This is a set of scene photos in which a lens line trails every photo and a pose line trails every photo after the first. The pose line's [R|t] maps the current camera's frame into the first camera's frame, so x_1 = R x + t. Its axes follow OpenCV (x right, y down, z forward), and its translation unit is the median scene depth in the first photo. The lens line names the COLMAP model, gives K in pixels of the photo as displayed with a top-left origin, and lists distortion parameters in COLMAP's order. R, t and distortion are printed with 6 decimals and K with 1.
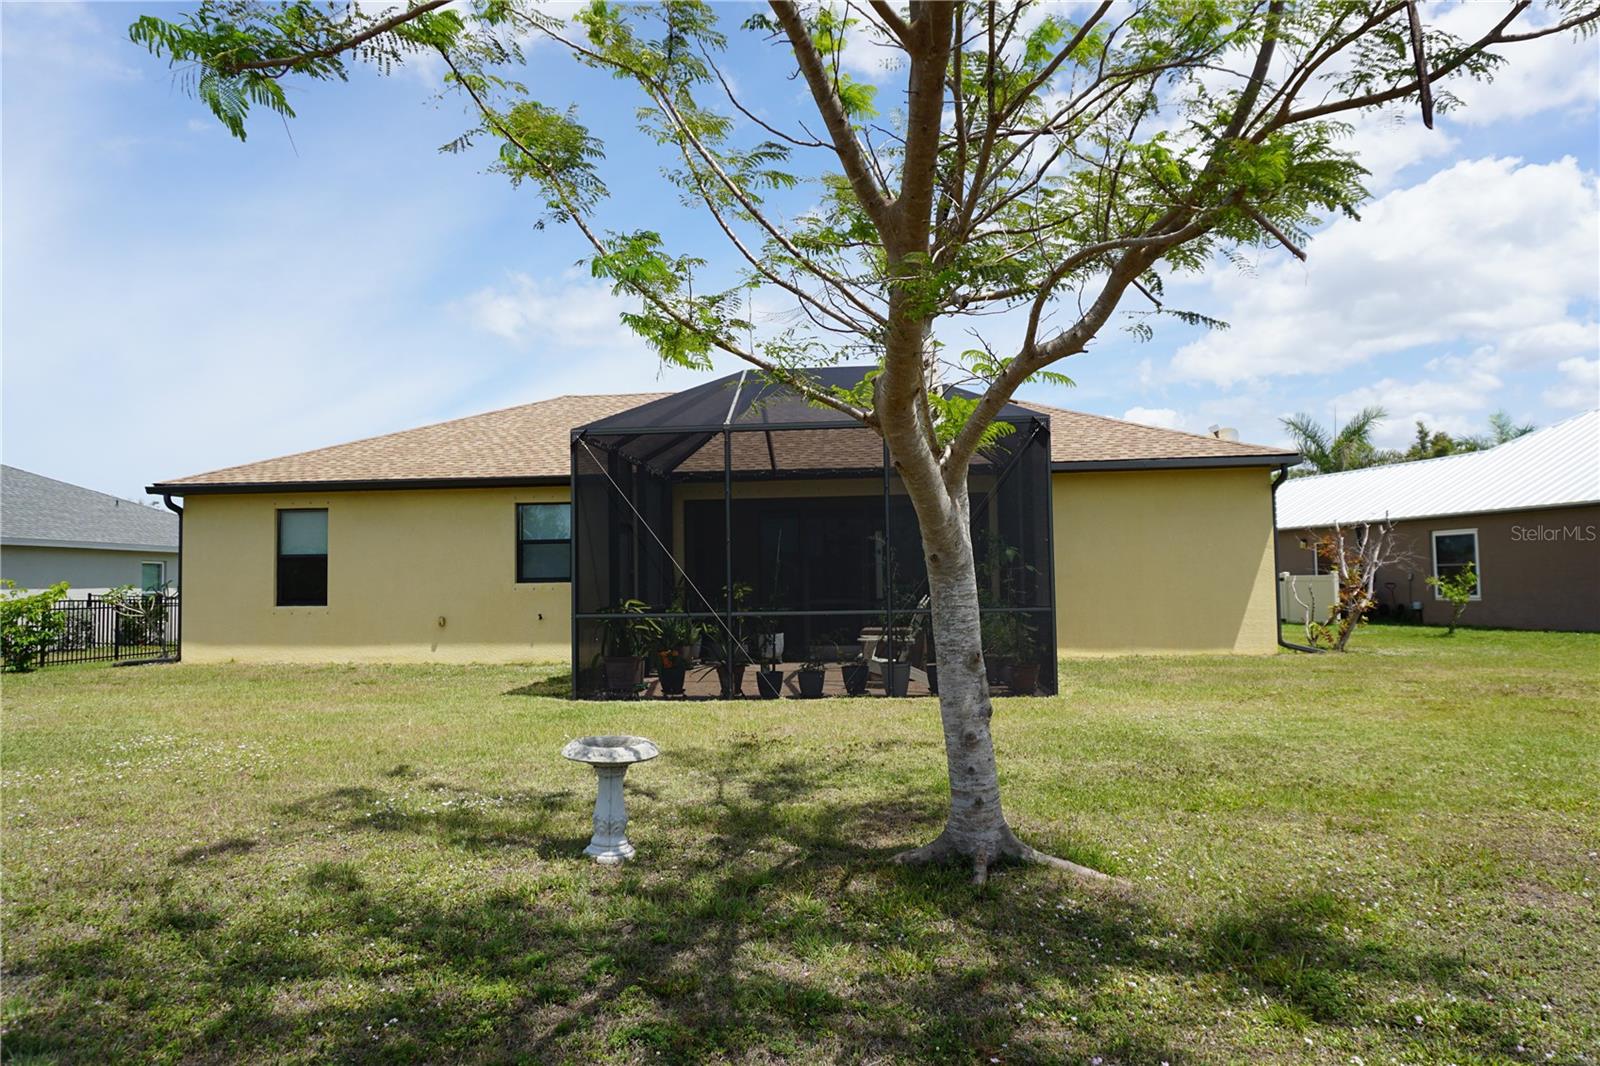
lens RADIAL K [[1069.7, 0, 807.0], [0, 1069.7, 534.4], [0, 0, 1]] dist [-0.029853, 0.002877]
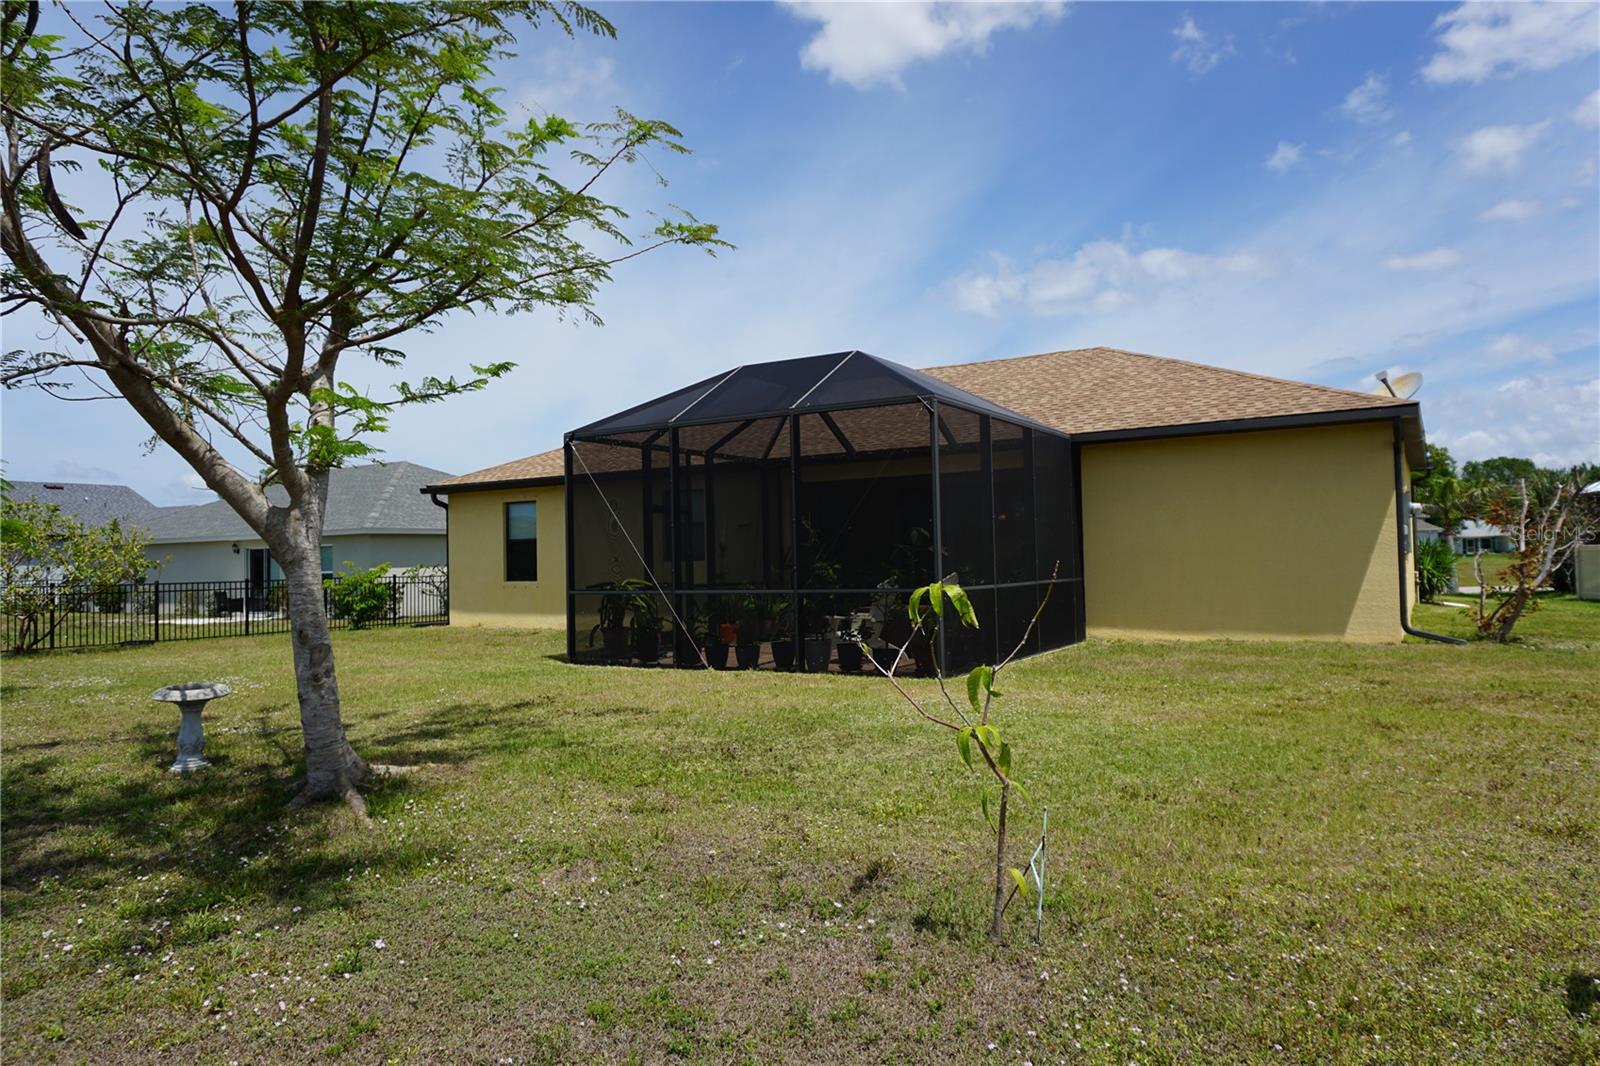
lens RADIAL K [[1069.7, 0, 807.0], [0, 1069.7, 534.4], [0, 0, 1]] dist [-0.029853, 0.002877]
pose [[0.899871, -0.015446, -0.435882, 0.385114], [0.026572, 0.999458, 0.019439, -0.002152], [0.435346, -0.029075, 0.899794, 0.044856]]
